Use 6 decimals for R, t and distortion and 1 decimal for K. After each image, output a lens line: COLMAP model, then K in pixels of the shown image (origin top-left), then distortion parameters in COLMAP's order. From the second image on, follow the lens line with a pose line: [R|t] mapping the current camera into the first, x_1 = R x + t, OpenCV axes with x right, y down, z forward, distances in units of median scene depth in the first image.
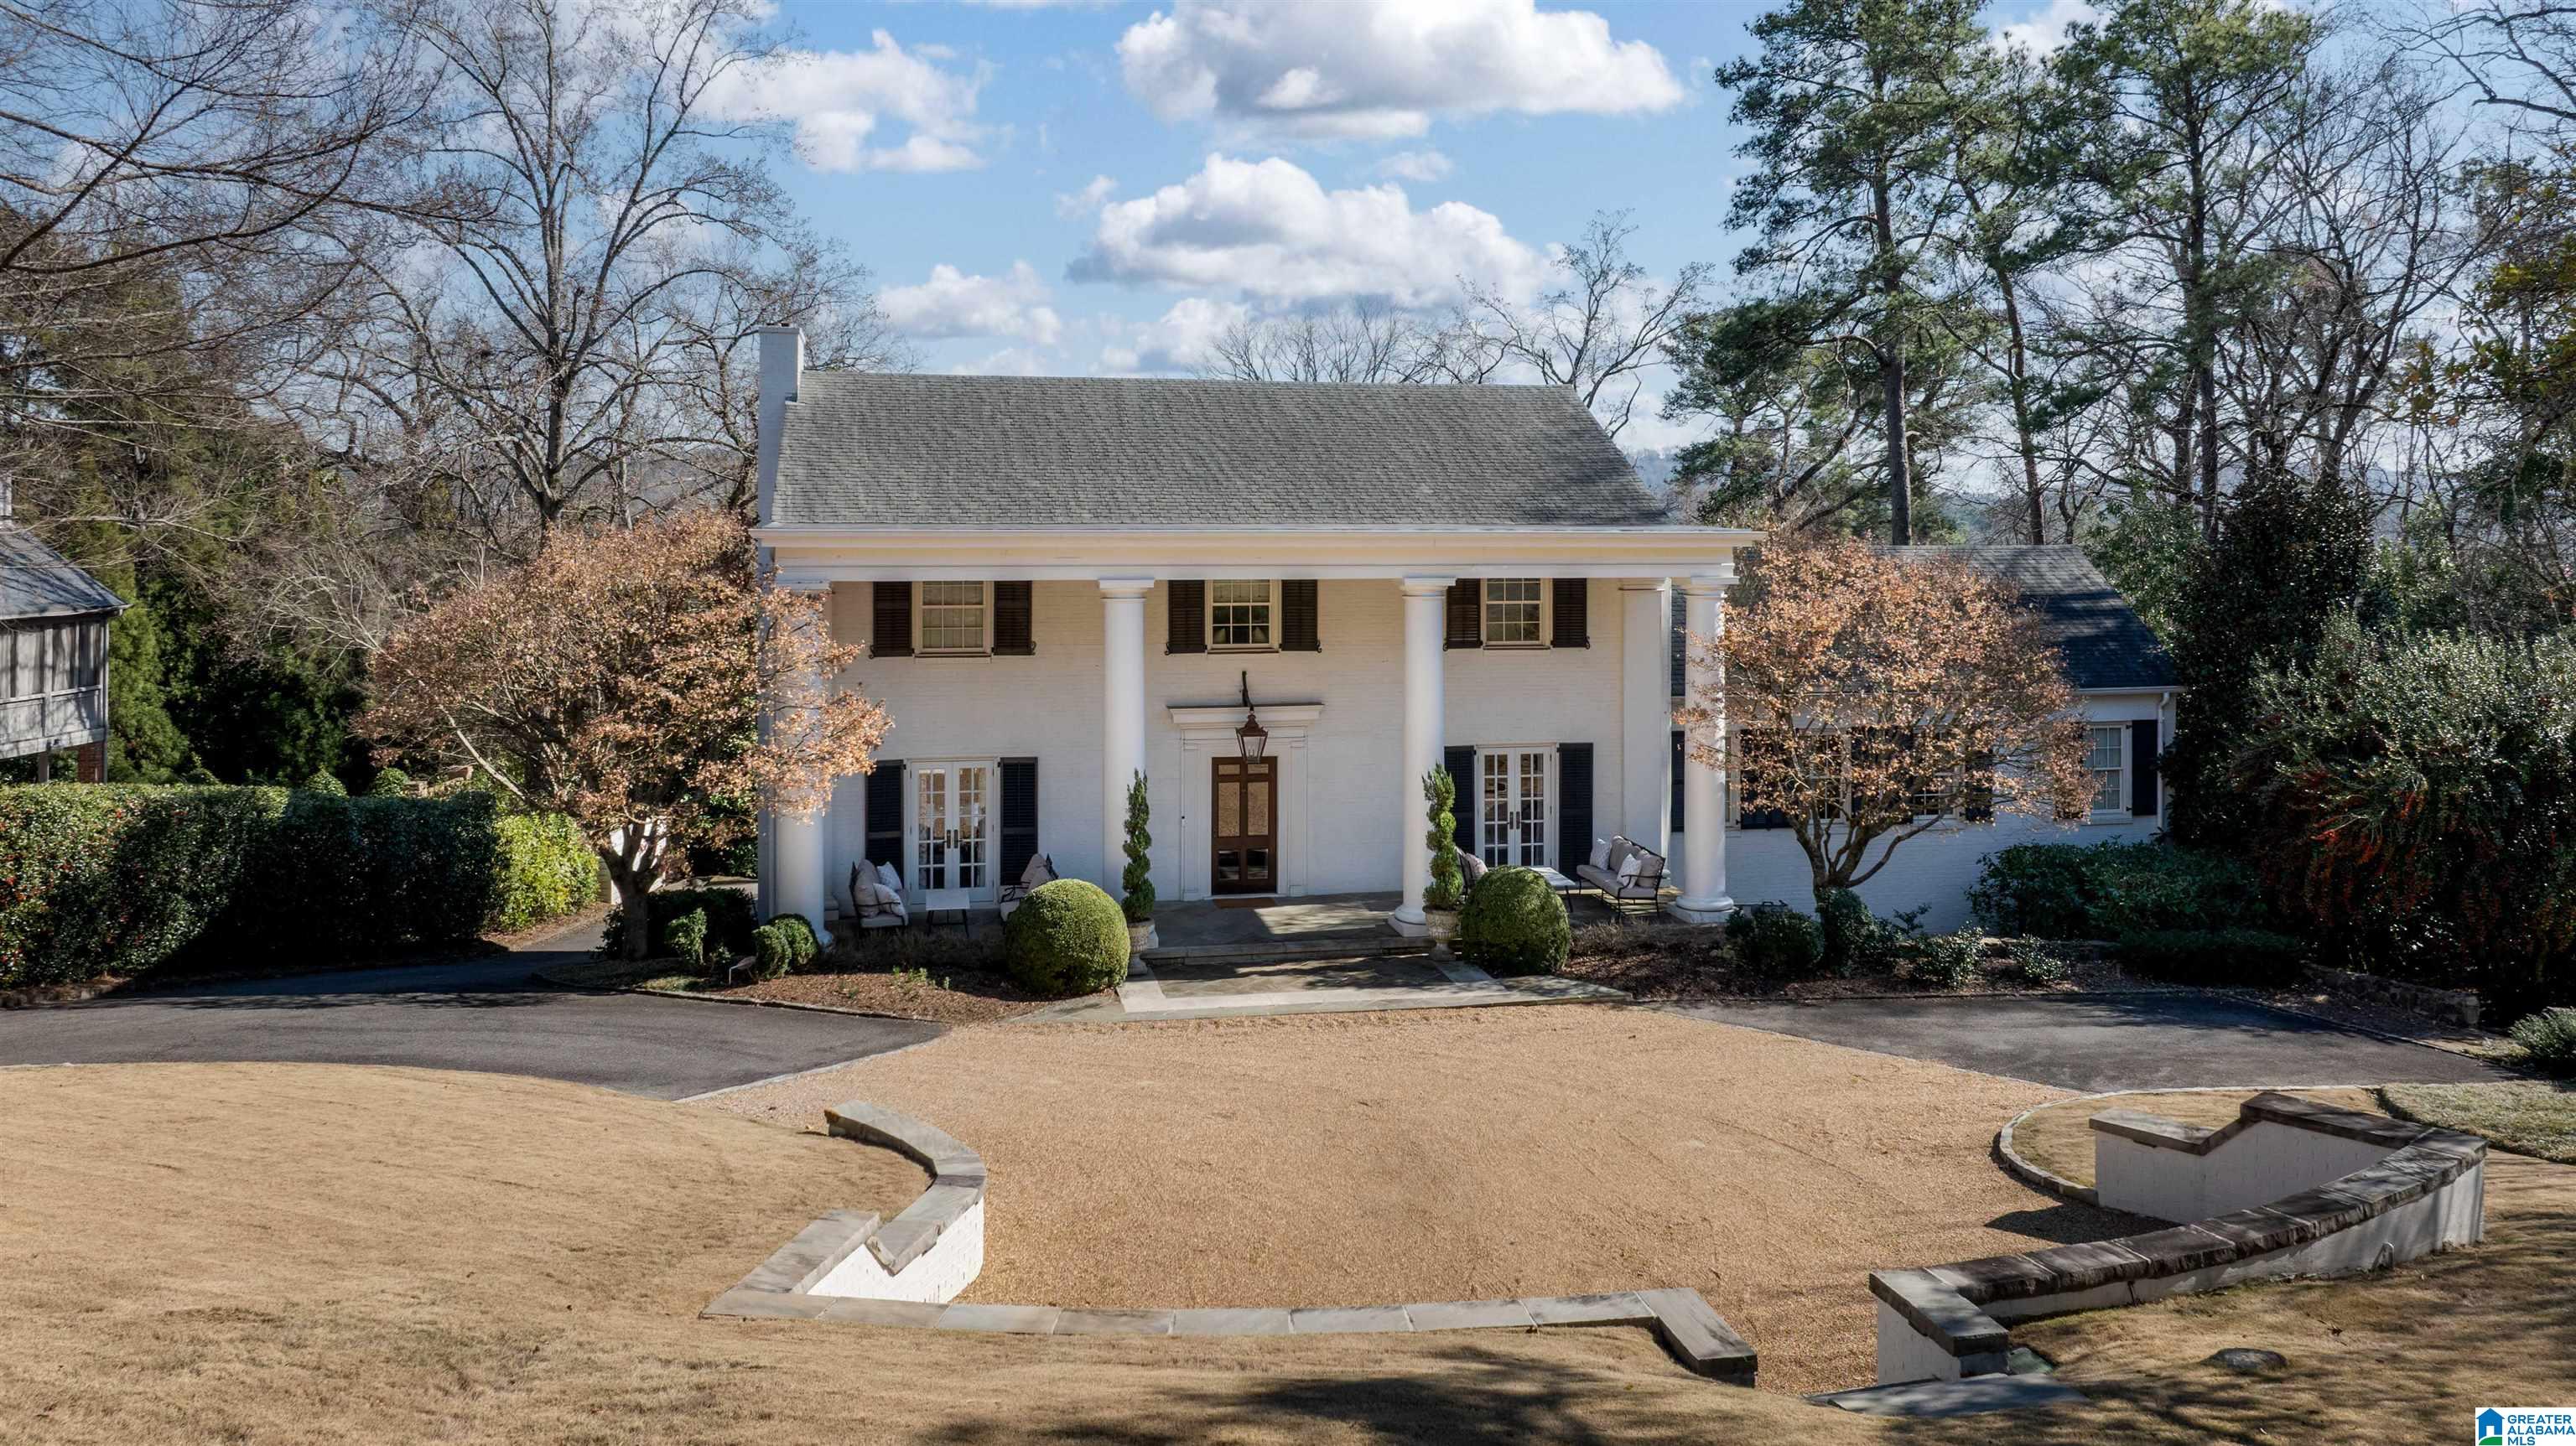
lens RADIAL K [[1871.0, 0, 1379.9], [0, 1871.0, 532.2], [0, 0, 1]] dist [-0.001378, -0.002315]
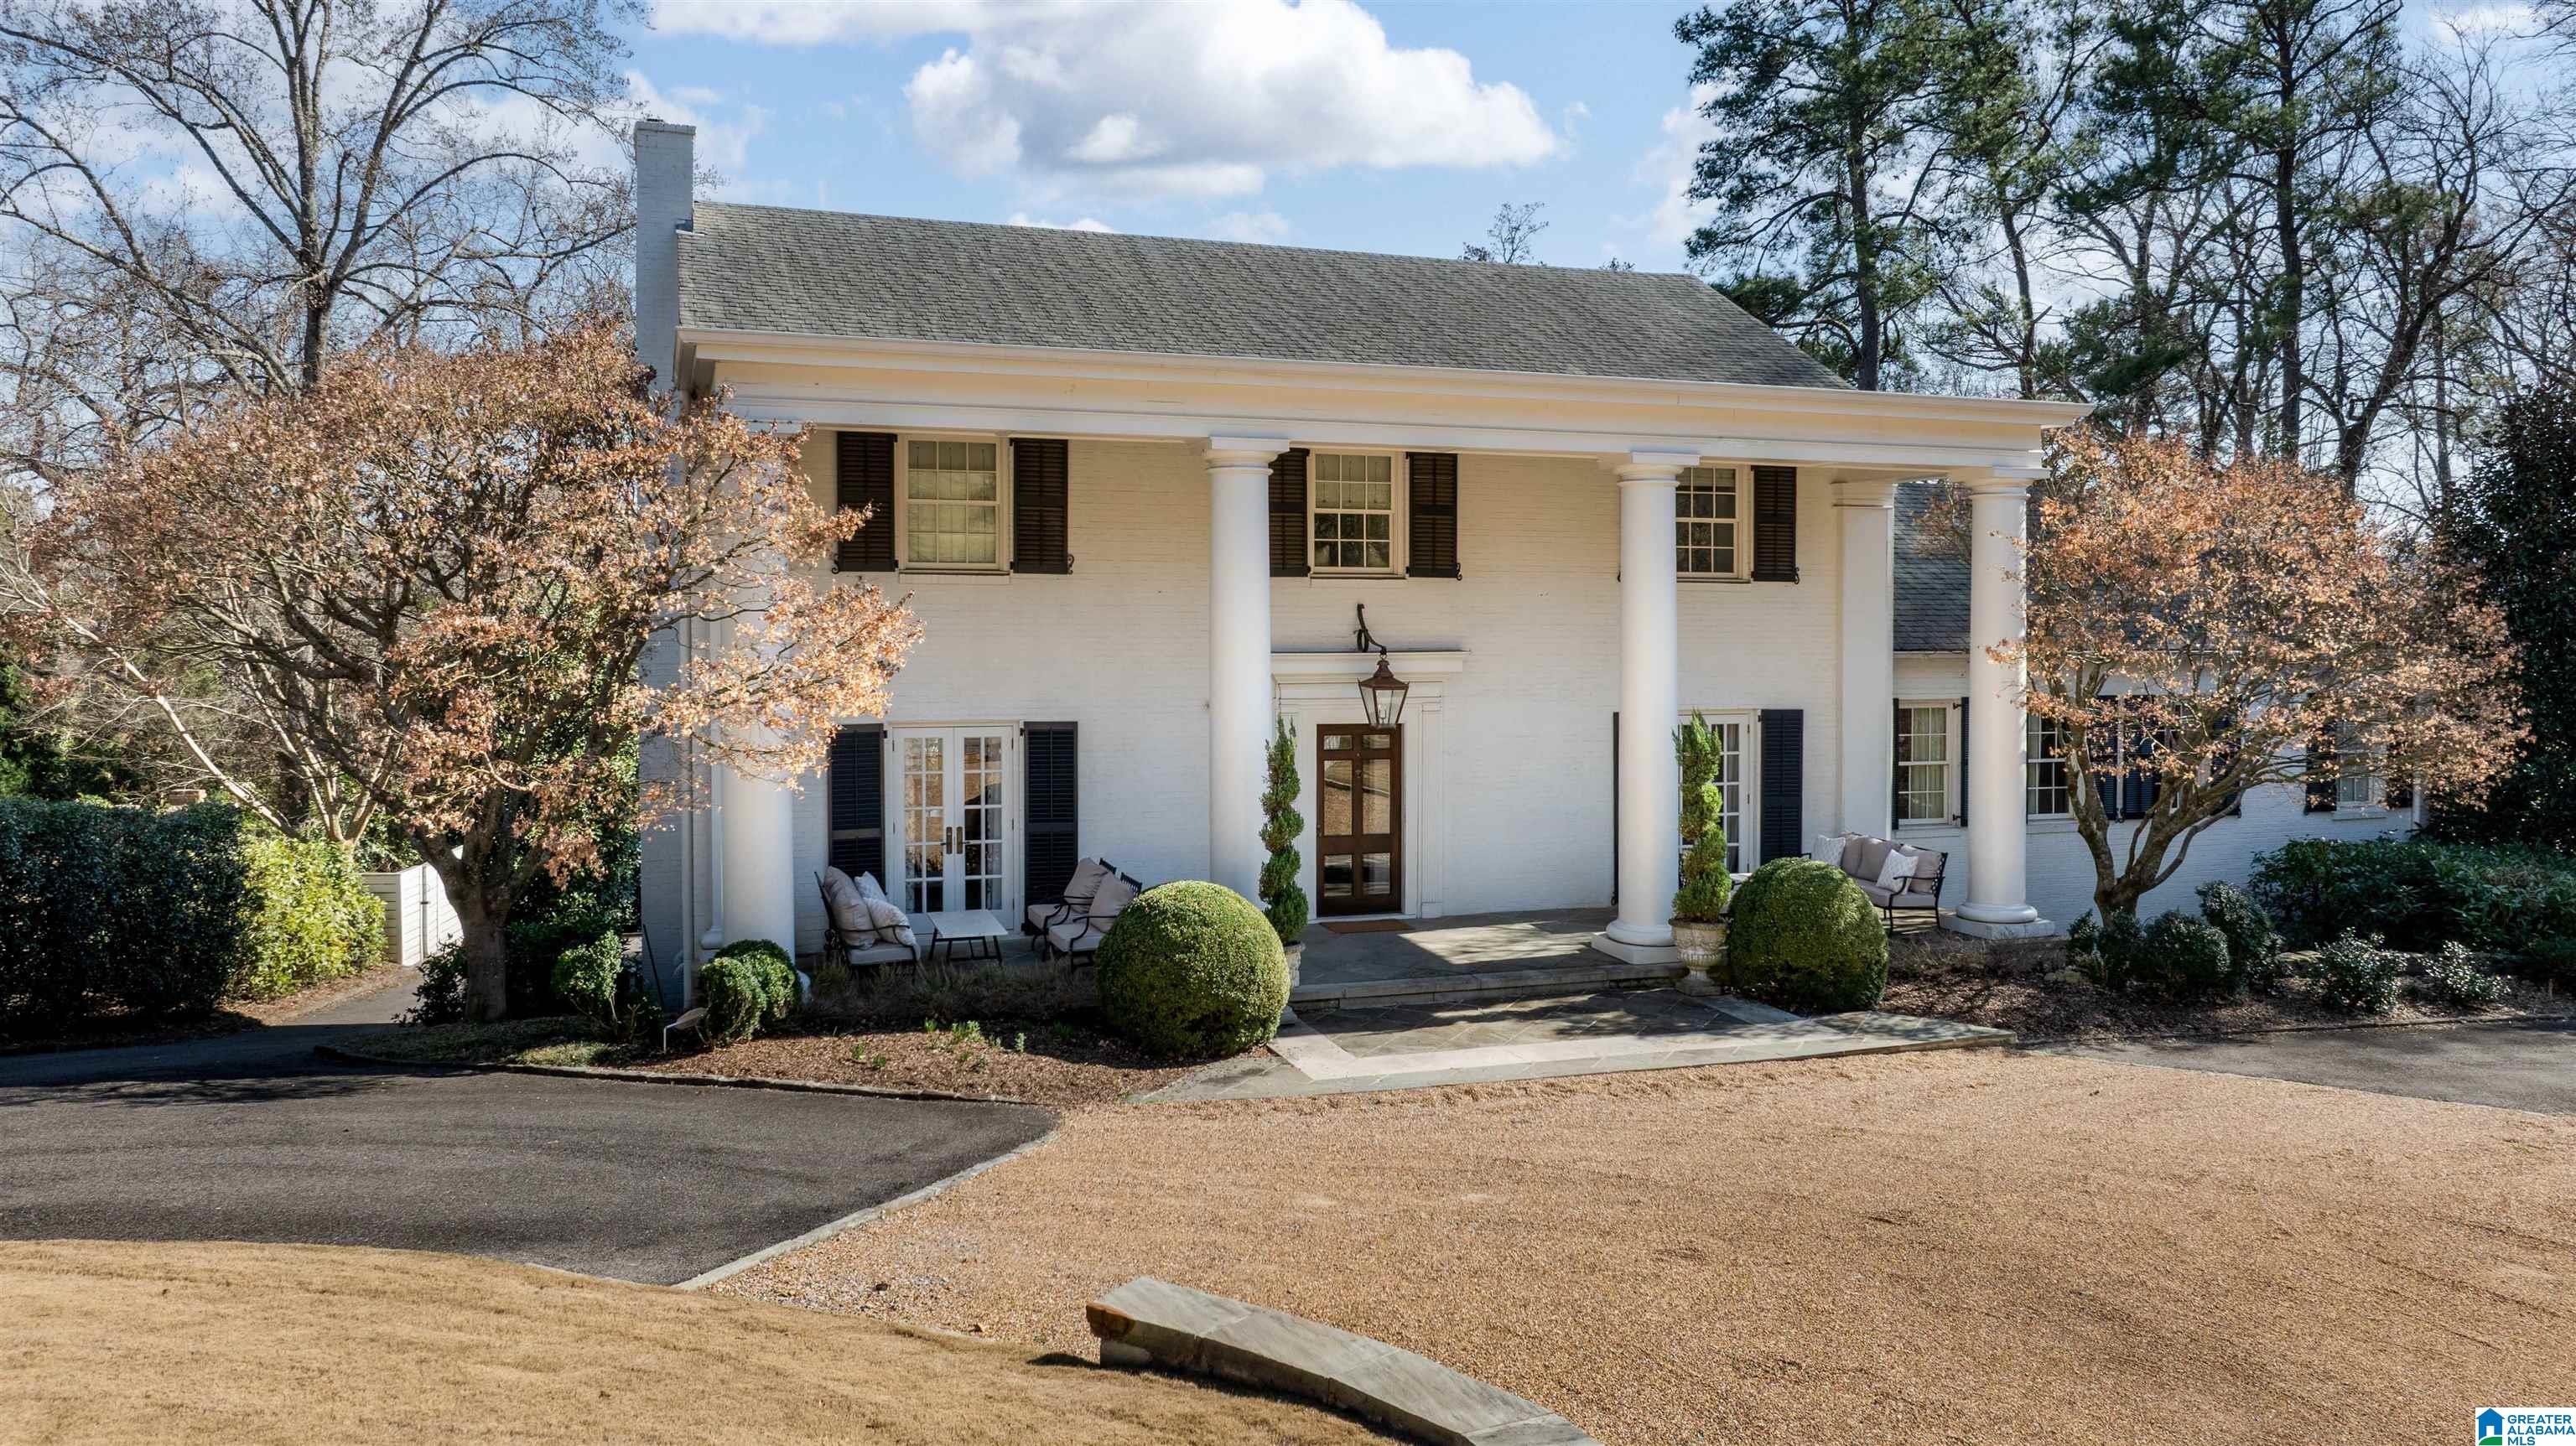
lens RADIAL K [[1843.8, 0, 1377.3], [0, 1843.8, 664.8], [0, 0, 1]] dist [-0.007297, -0.003752]
pose [[0.992817, -0.001968, 0.119629, -0.153395], [-0.001413, 0.999602, 0.028169, 0.079412], [-0.119637, -0.028136, 0.992419, 0.308558]]
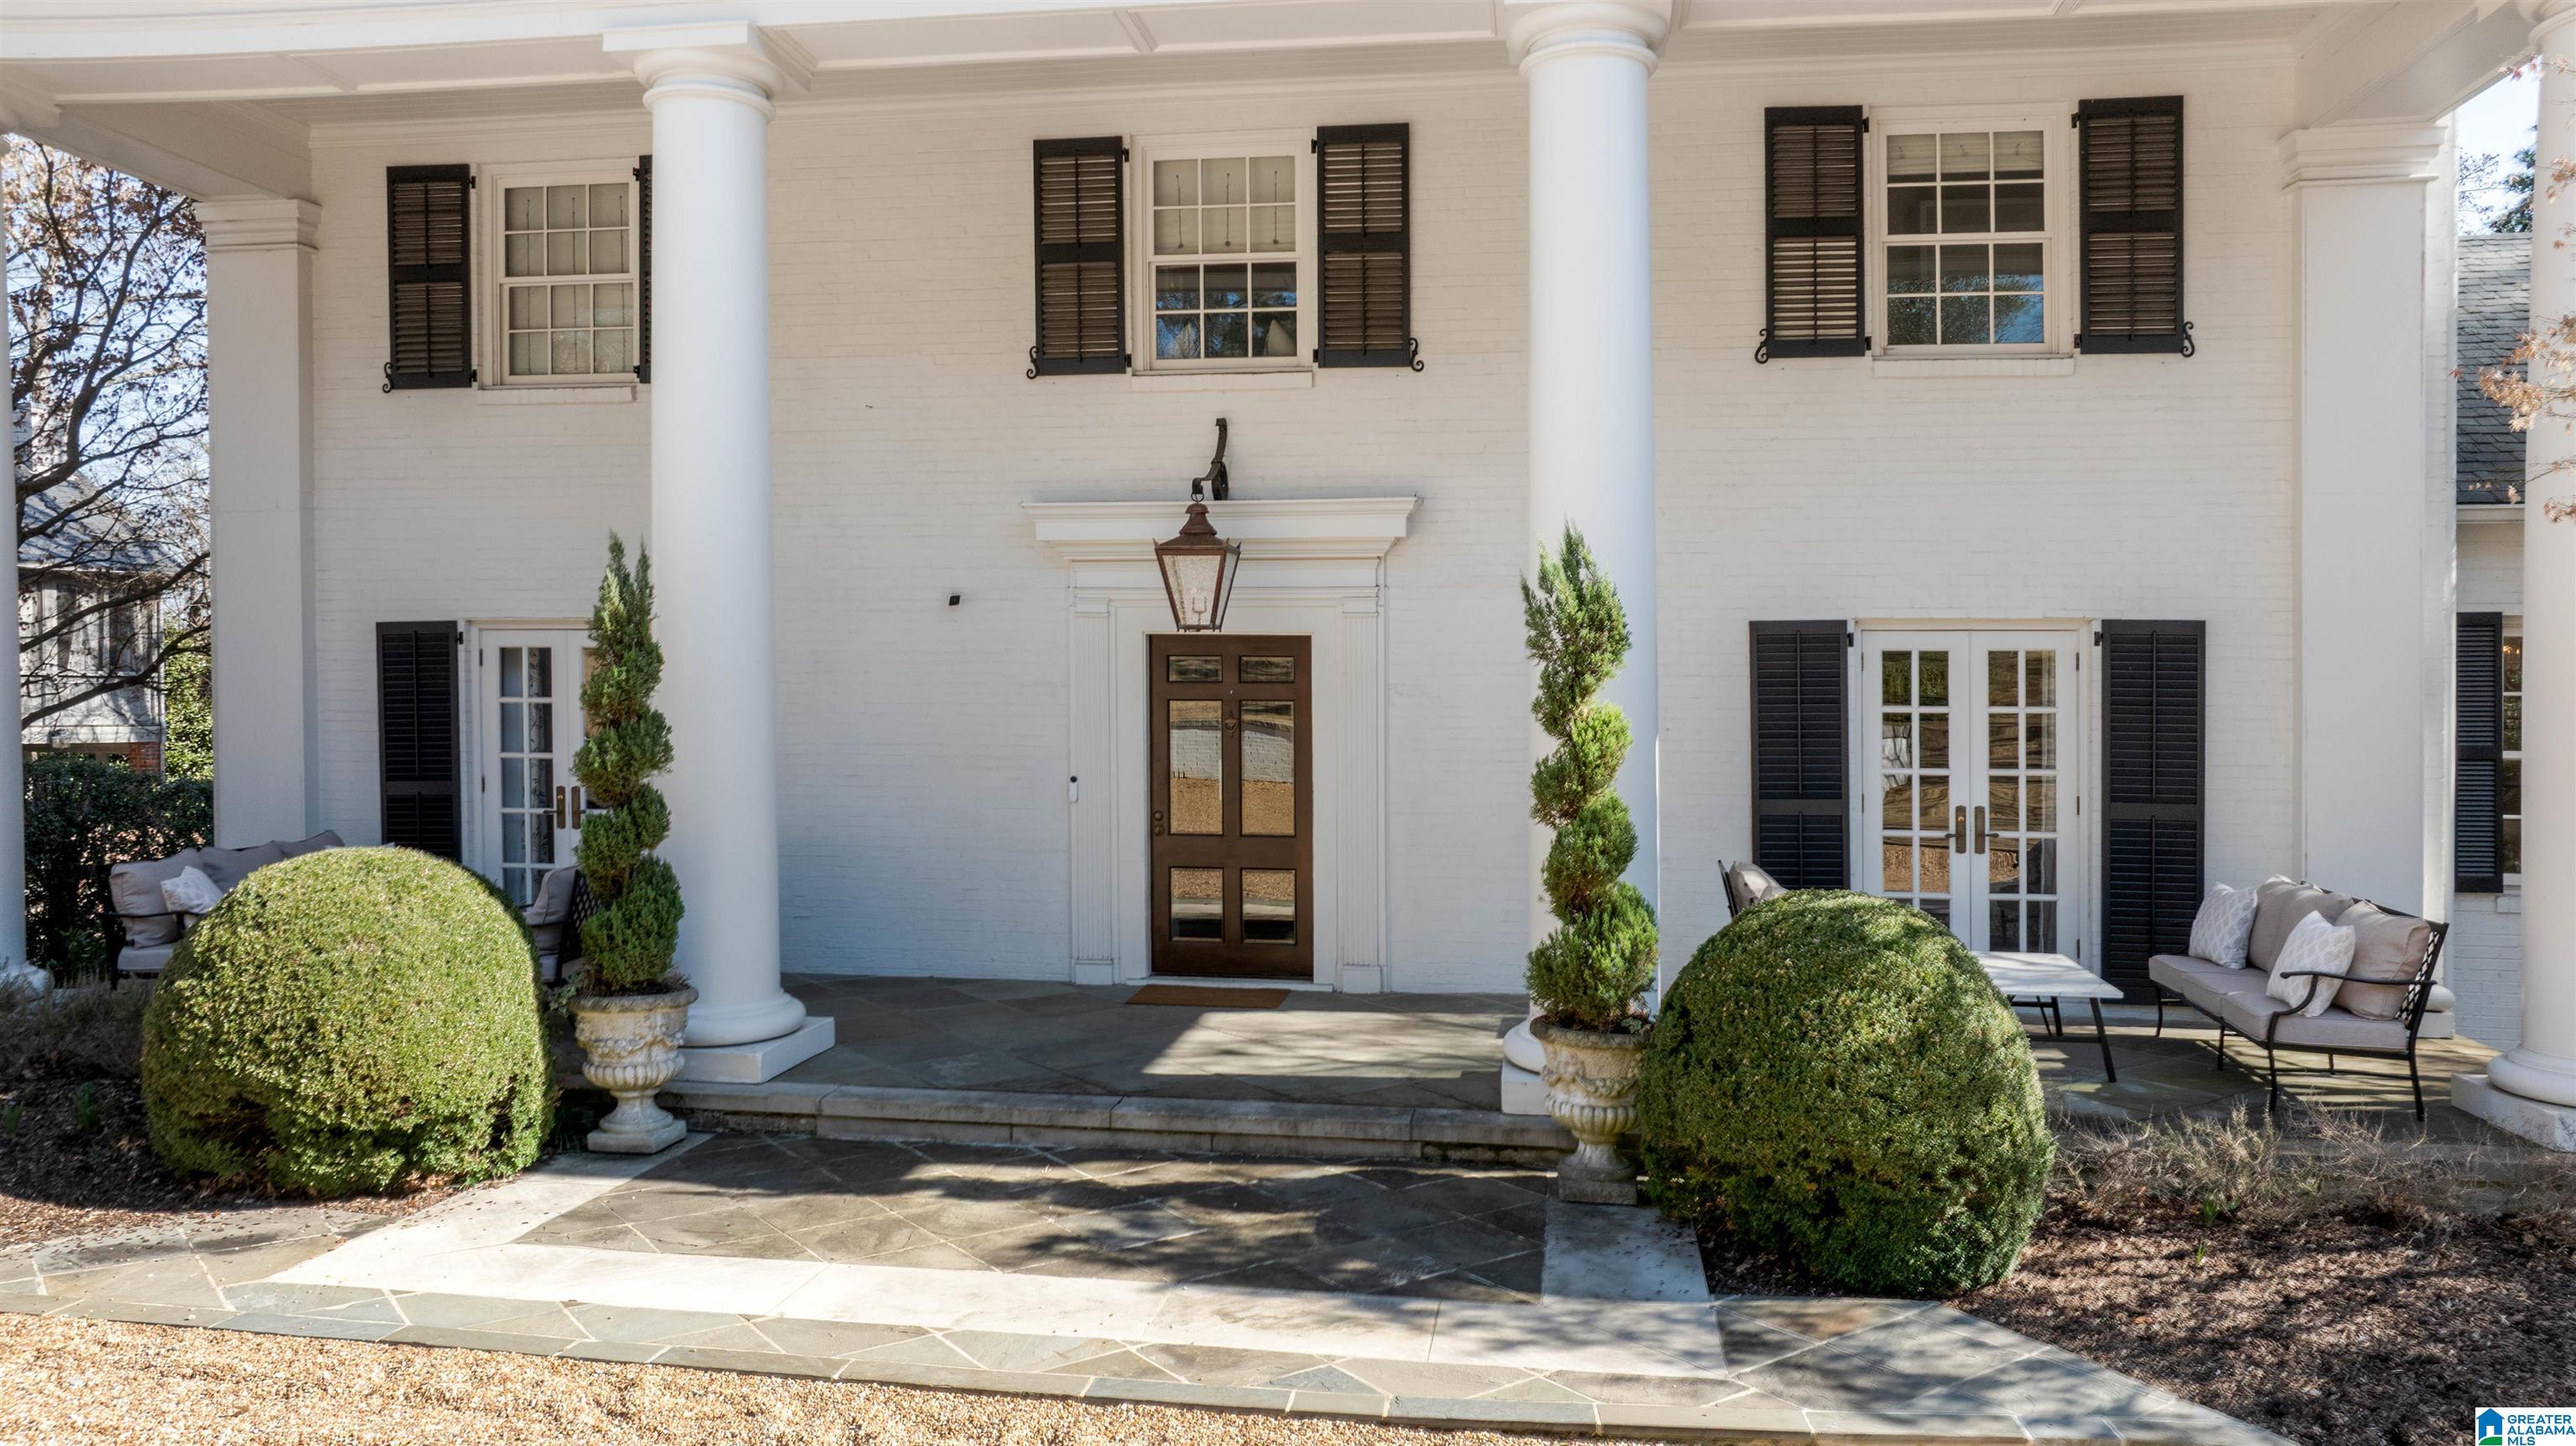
lens RADIAL K [[1853.0, 0, 1295.8], [0, 1853.0, 718.0], [0, 0, 1]] dist [-0.019917, 0.001246]
pose [[0.926509, 0.002942, -0.376260, 0.091833], [-0.001008, 0.999985, 0.005337, 0.138700], [0.376271, -0.004566, 0.926499, 0.653876]]
